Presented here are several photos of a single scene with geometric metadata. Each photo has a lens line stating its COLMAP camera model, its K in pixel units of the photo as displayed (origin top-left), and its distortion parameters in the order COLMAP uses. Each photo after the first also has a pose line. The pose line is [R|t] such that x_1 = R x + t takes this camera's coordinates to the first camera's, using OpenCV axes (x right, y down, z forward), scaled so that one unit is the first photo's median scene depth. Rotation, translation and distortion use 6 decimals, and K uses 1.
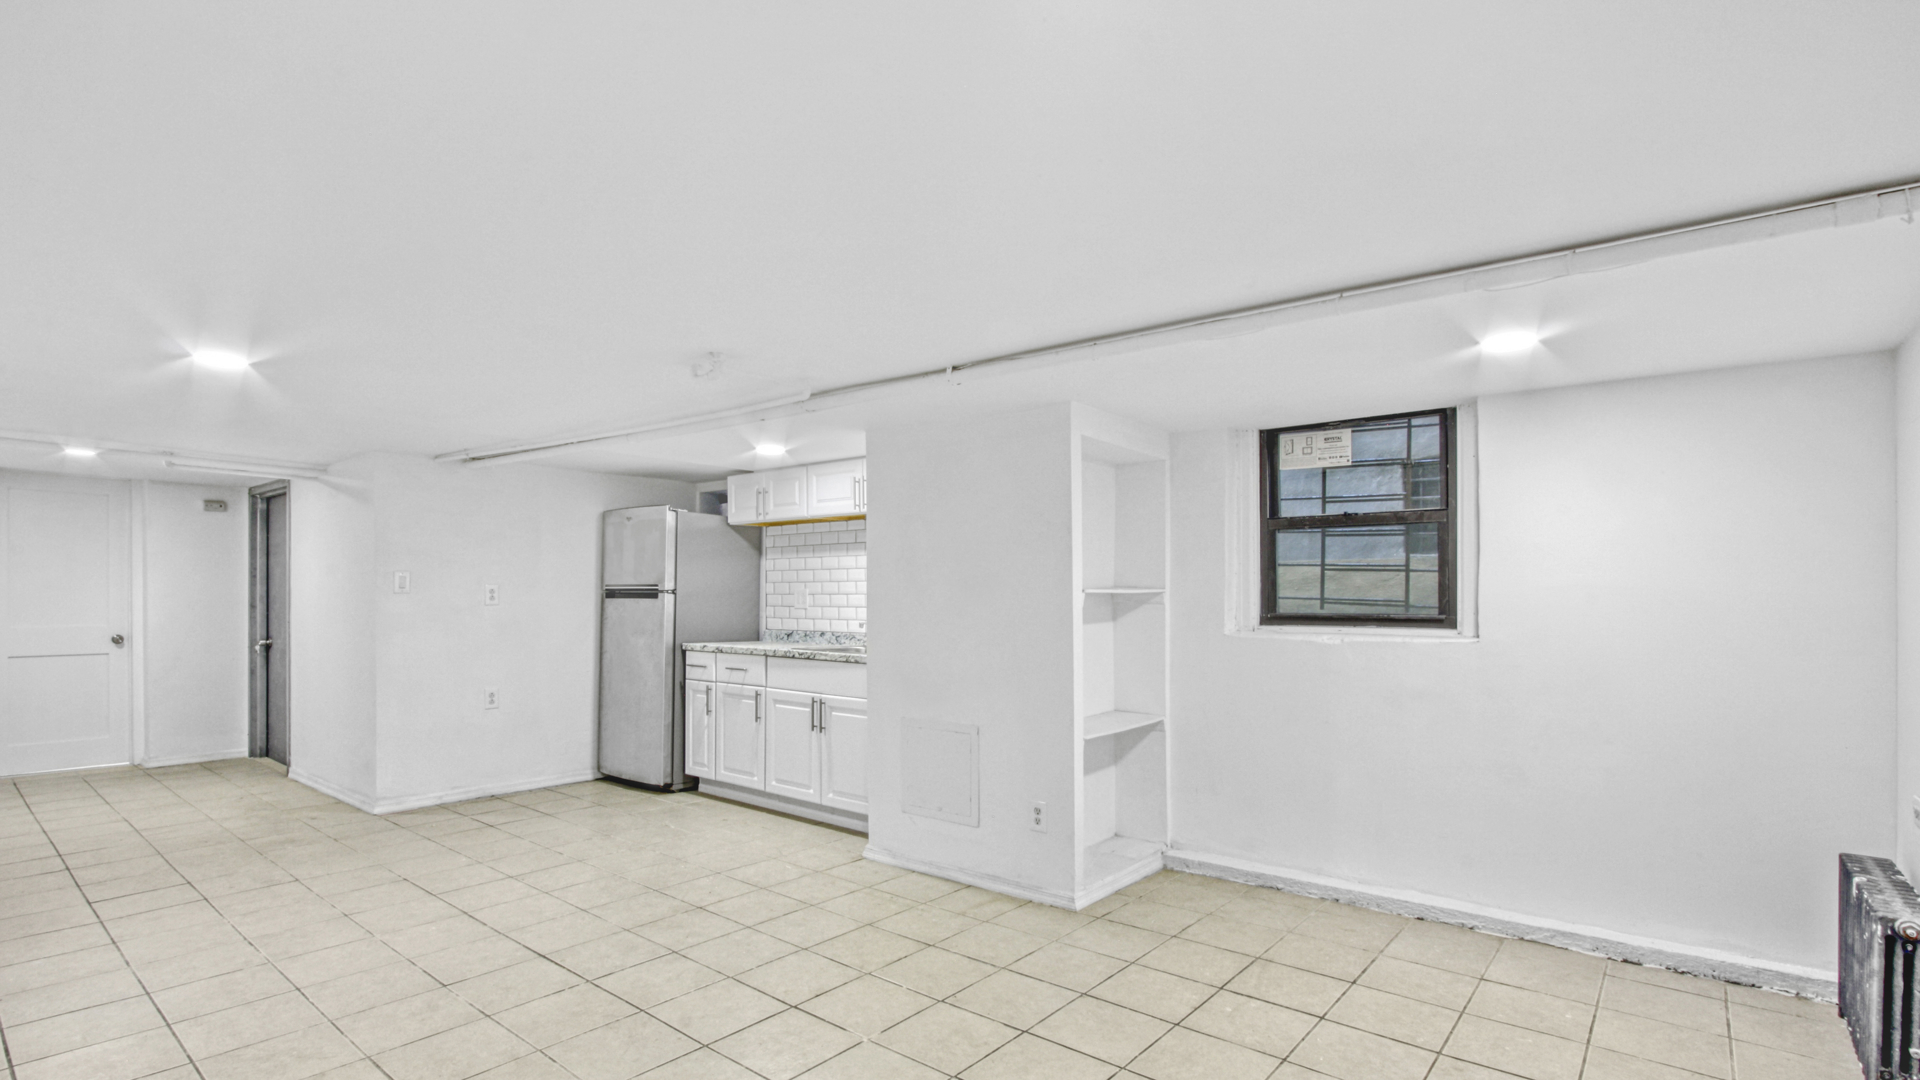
lens RADIAL K [[906.7, 0, 967.8], [0, 906.7, 595.6], [0, 0, 1]] dist [-0.003242, -0.000314]
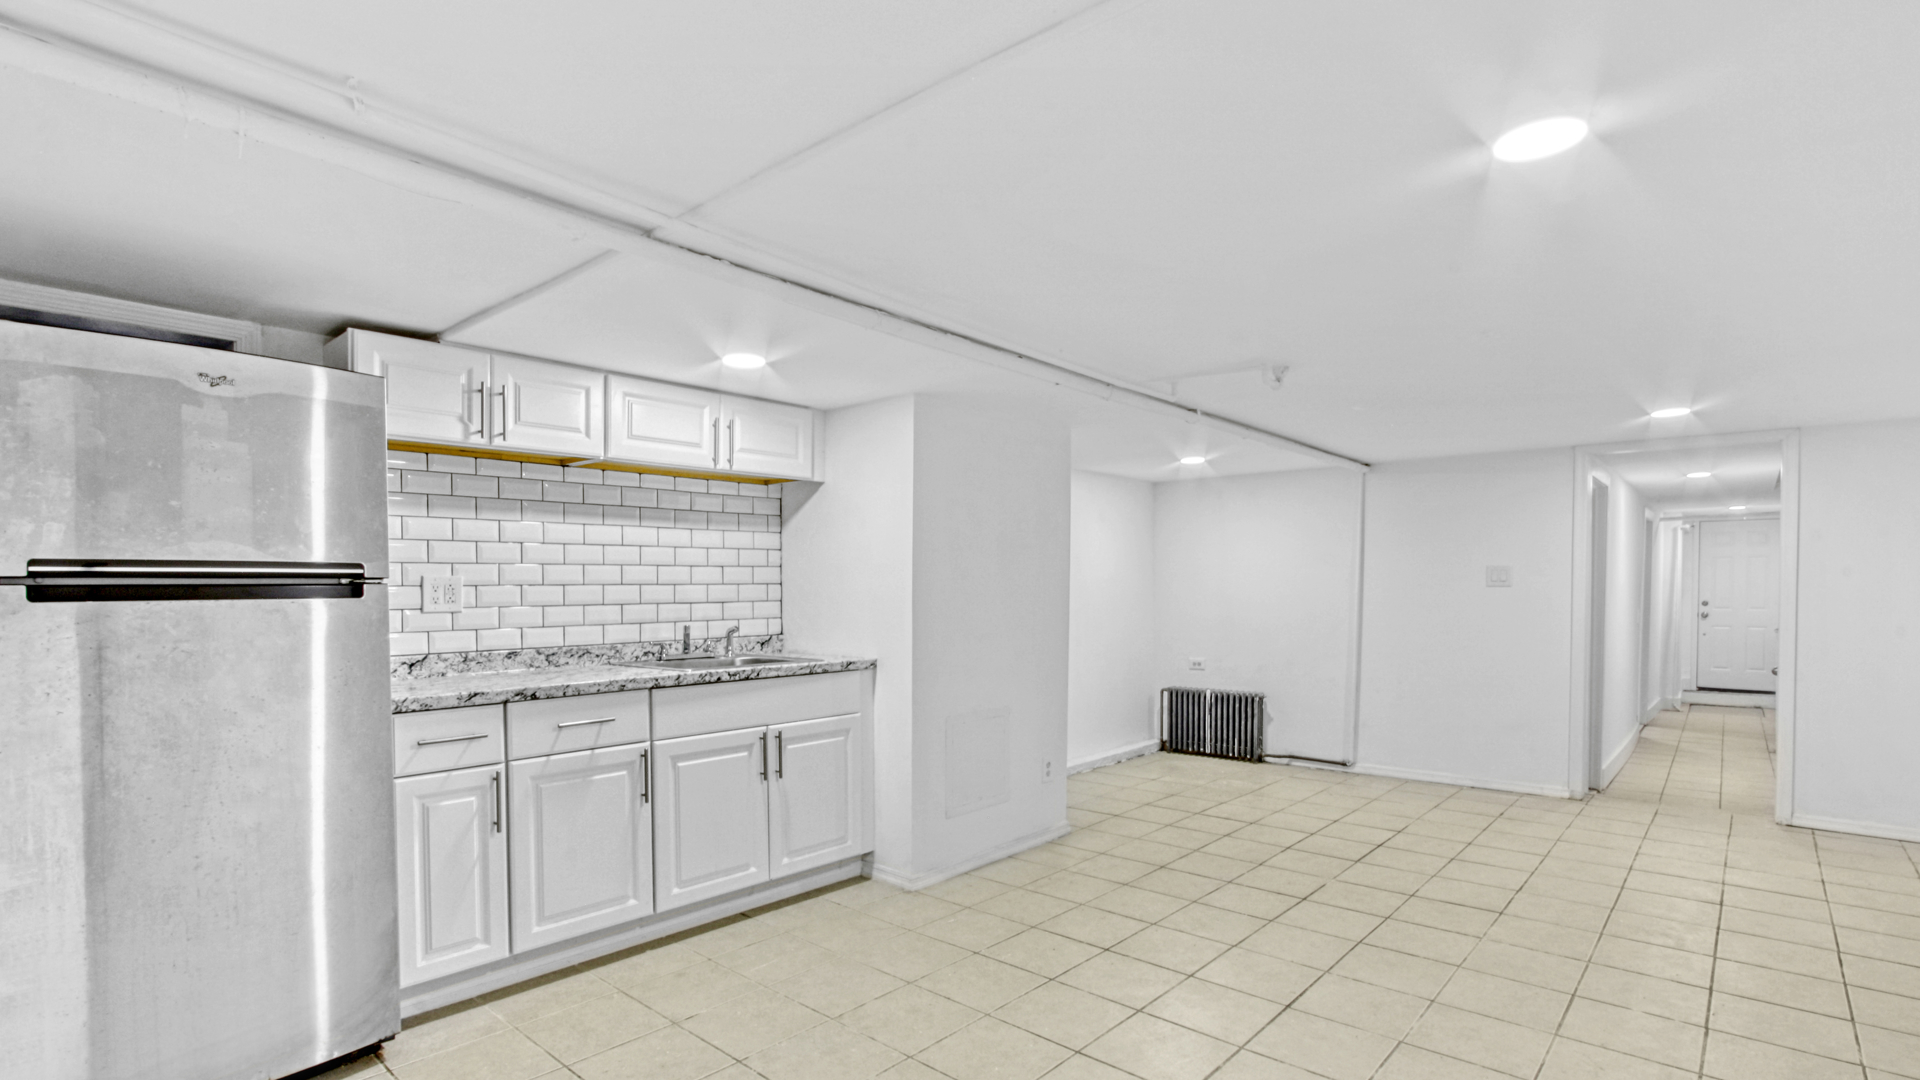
lens RADIAL K [[906.7, 0, 967.8], [0, 906.7, 595.6], [0, 0, 1]] dist [-0.003242, -0.000314]
pose [[0.042143, -0.017275, 0.998962, -0.860310], [0.003604, 0.999847, 0.017139, -0.004639], [-0.999105, 0.002878, 0.042199, 0.813191]]
